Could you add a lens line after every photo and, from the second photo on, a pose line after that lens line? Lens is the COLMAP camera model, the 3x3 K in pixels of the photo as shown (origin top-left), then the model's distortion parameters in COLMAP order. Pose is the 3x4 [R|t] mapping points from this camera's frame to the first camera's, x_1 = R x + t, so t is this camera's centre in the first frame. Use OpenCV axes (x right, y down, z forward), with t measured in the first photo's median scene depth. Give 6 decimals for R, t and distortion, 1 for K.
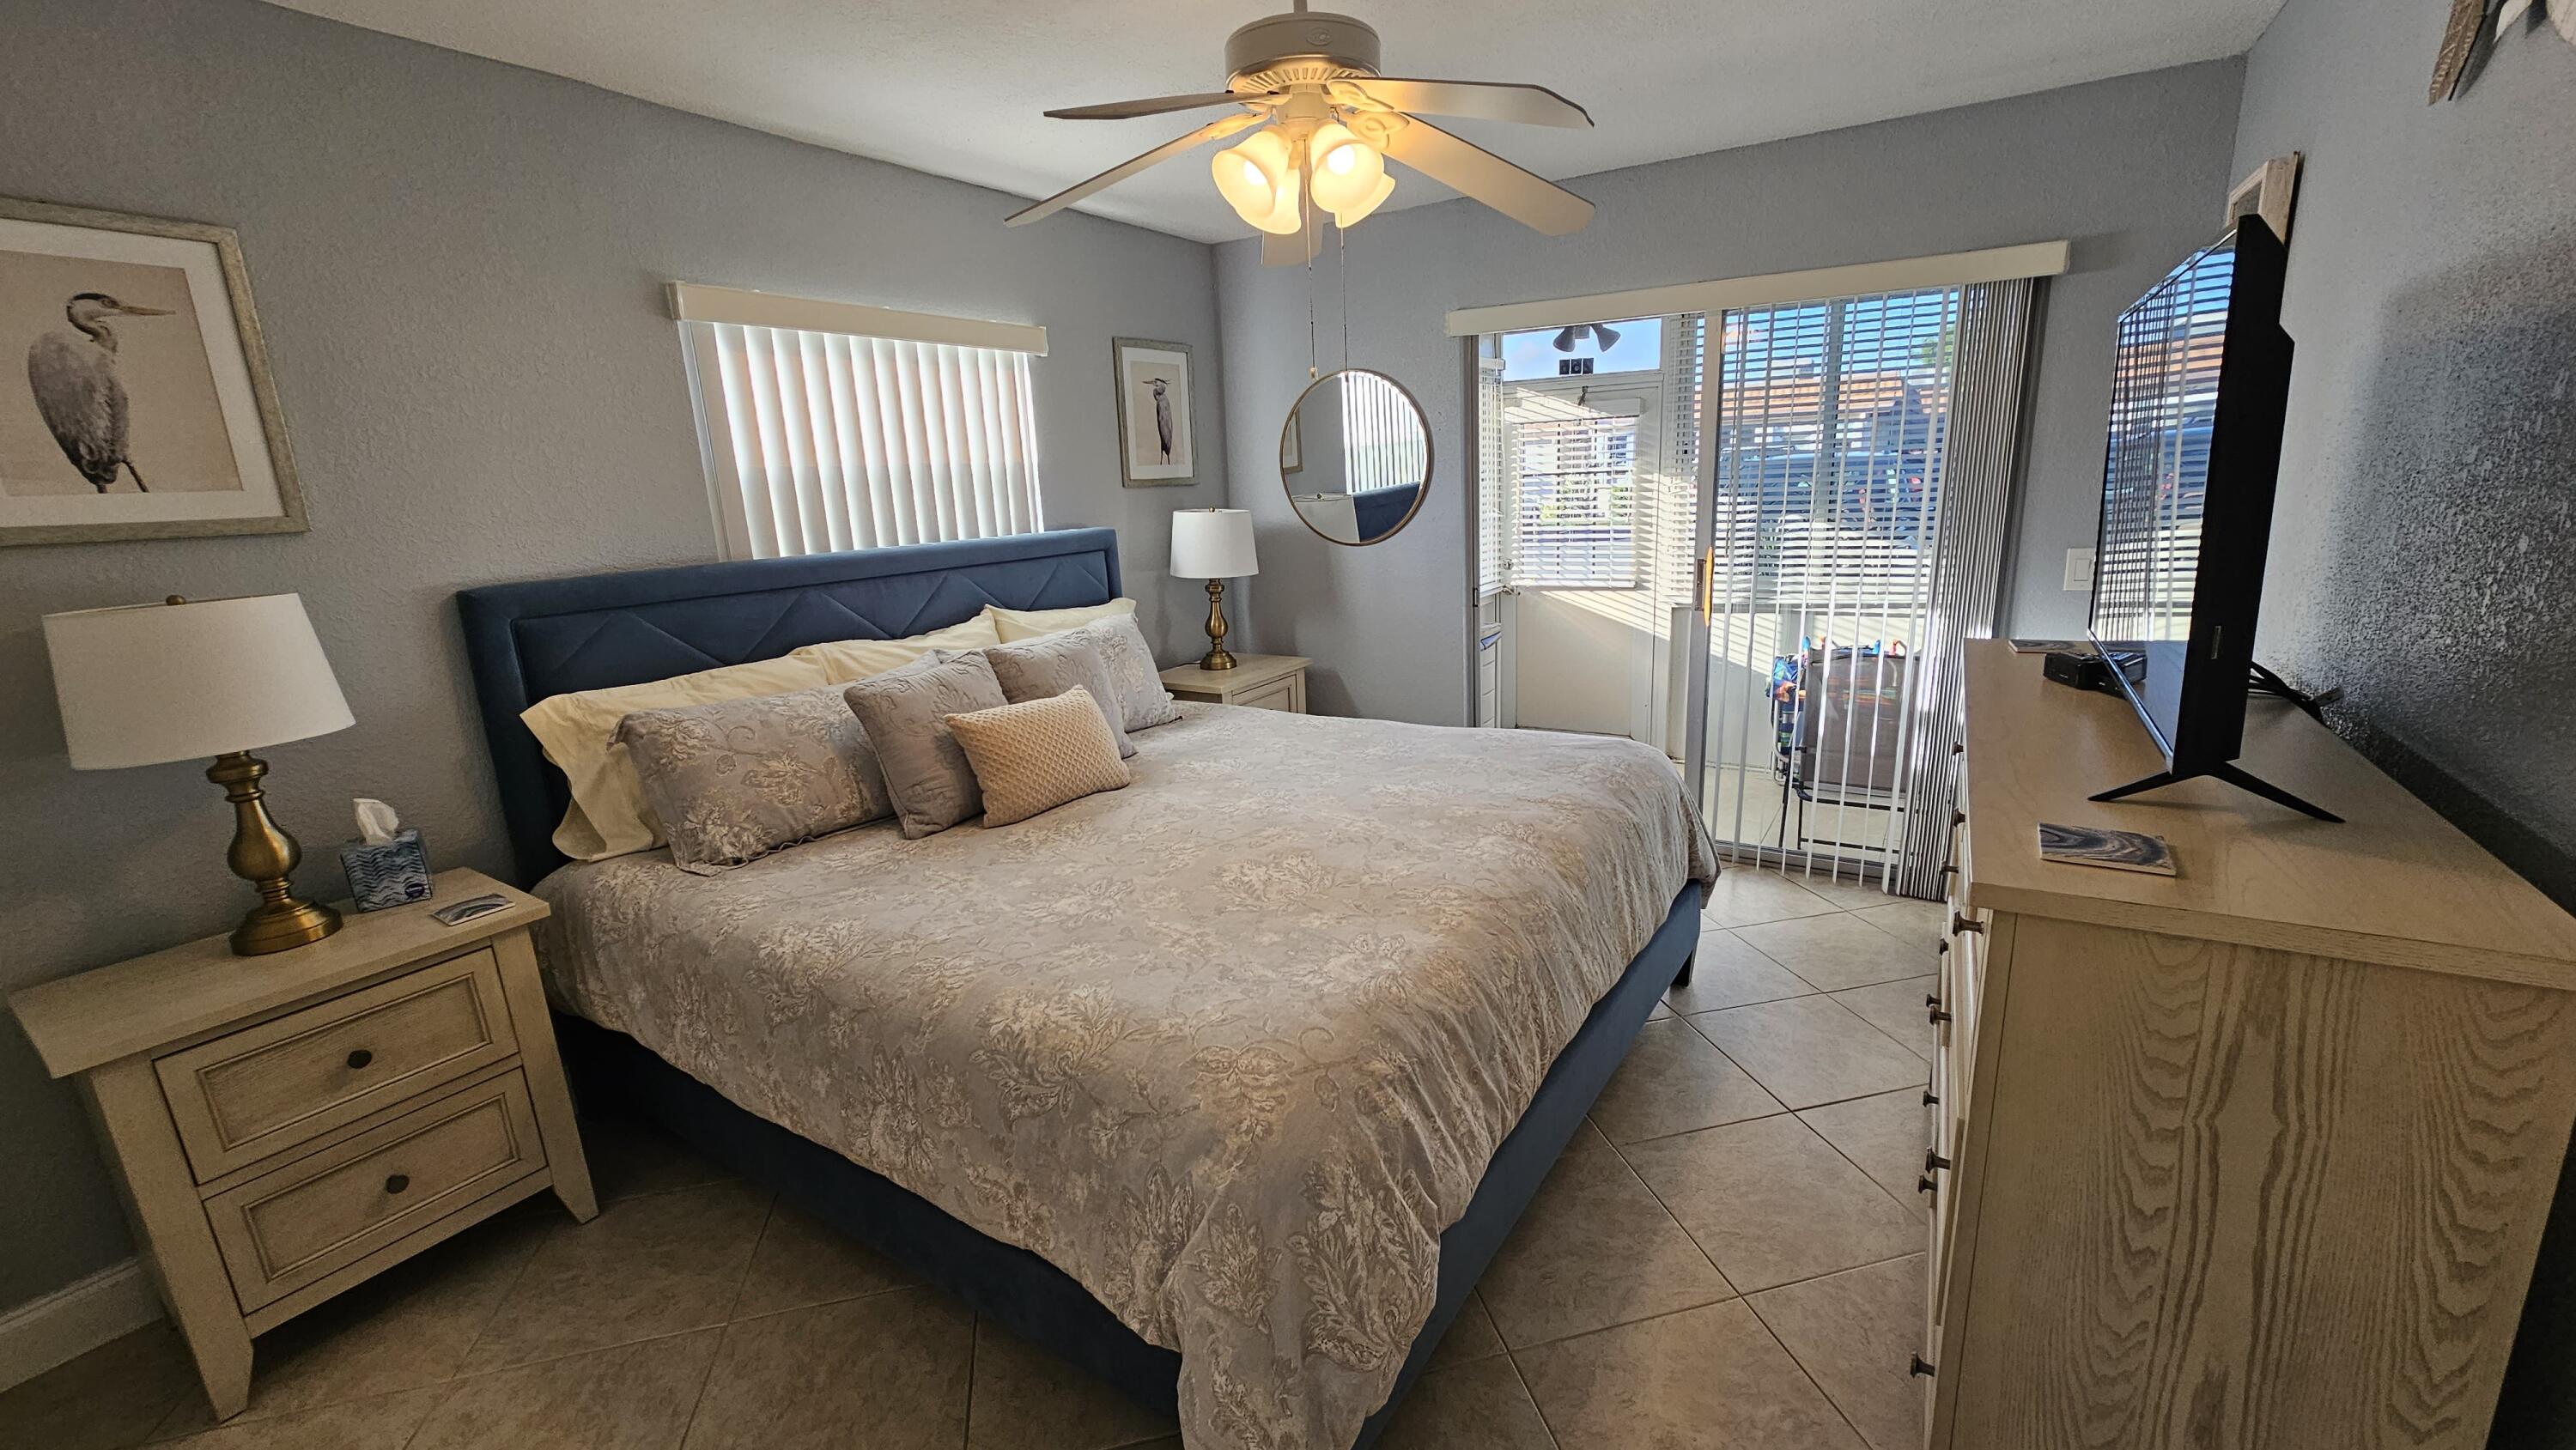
lens RADIAL K [[1048.9, 0, 1303.7], [0, 1048.9, 732.9], [0, 0, 1]] dist [-0.000685, -0.000006]
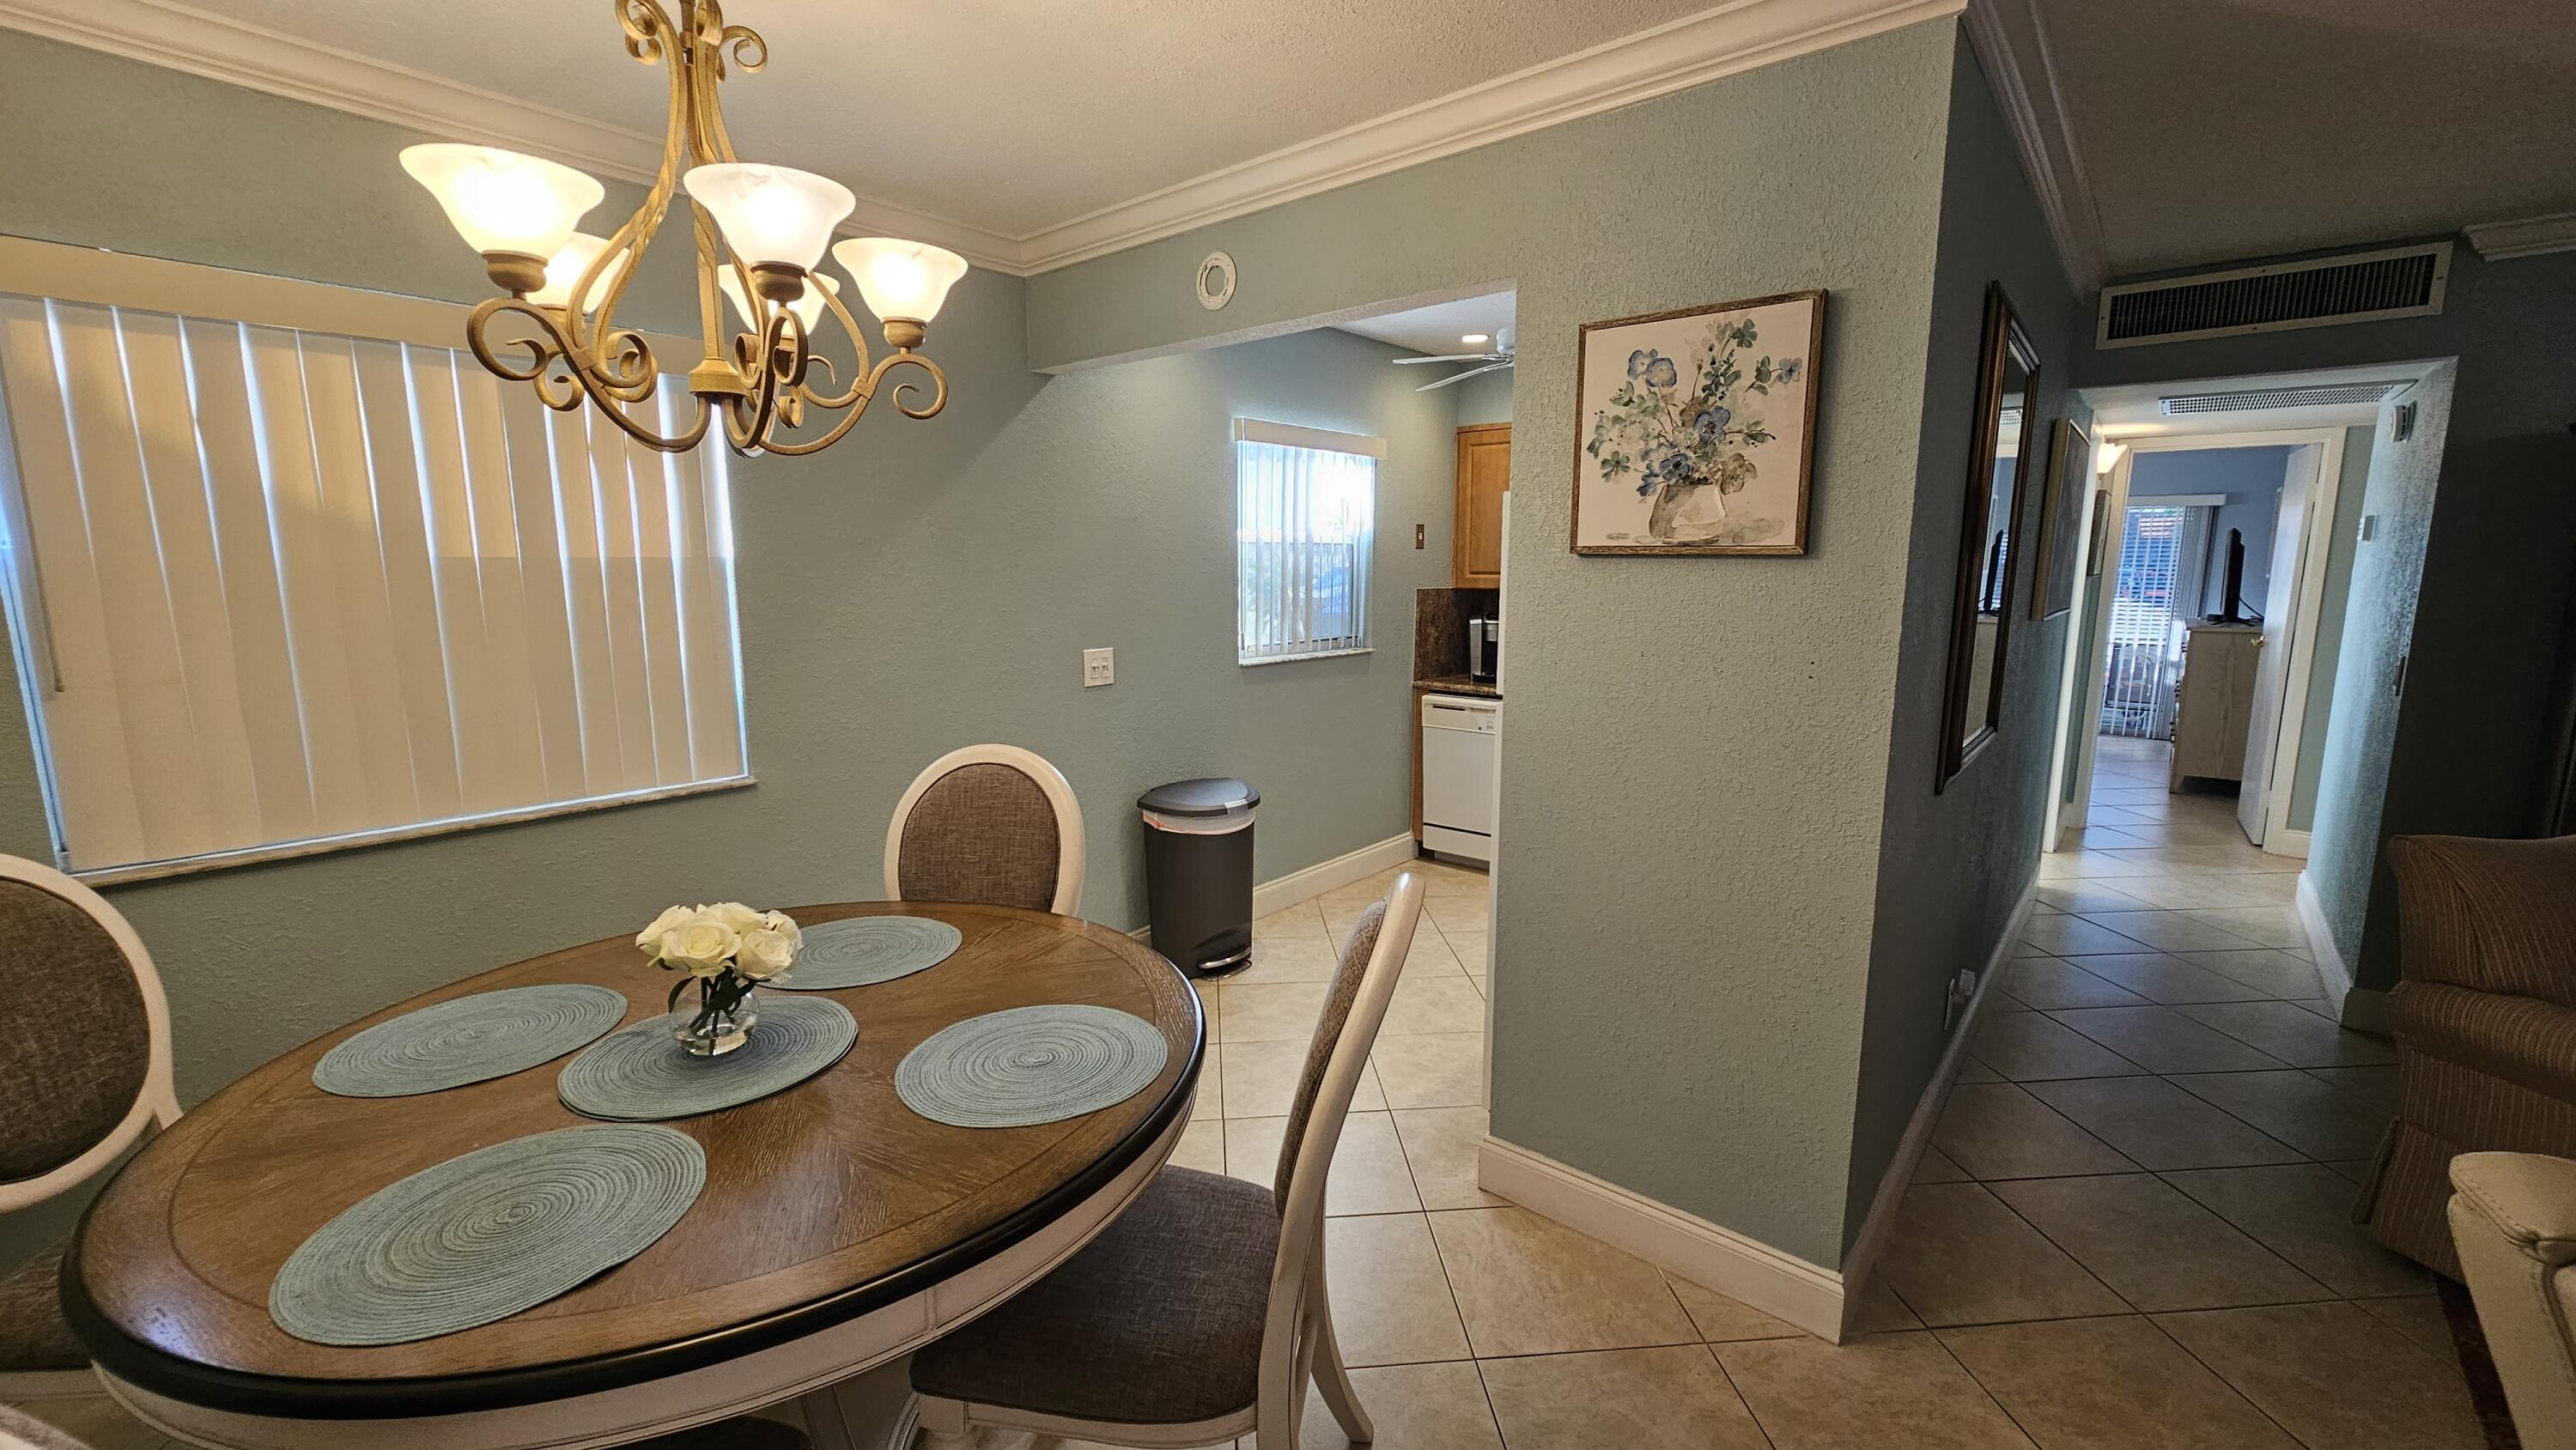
lens RADIAL K [[1048.9, 0, 1303.7], [0, 1048.9, 732.9], [0, 0, 1]] dist [-0.000685, -0.000006]
pose [[0.988572, 0.073873, -0.131409, -1.407793], [-0.083054, 0.994369, -0.065815, 0.611987], [0.125807, 0.075977, 0.989141, -2.206235]]
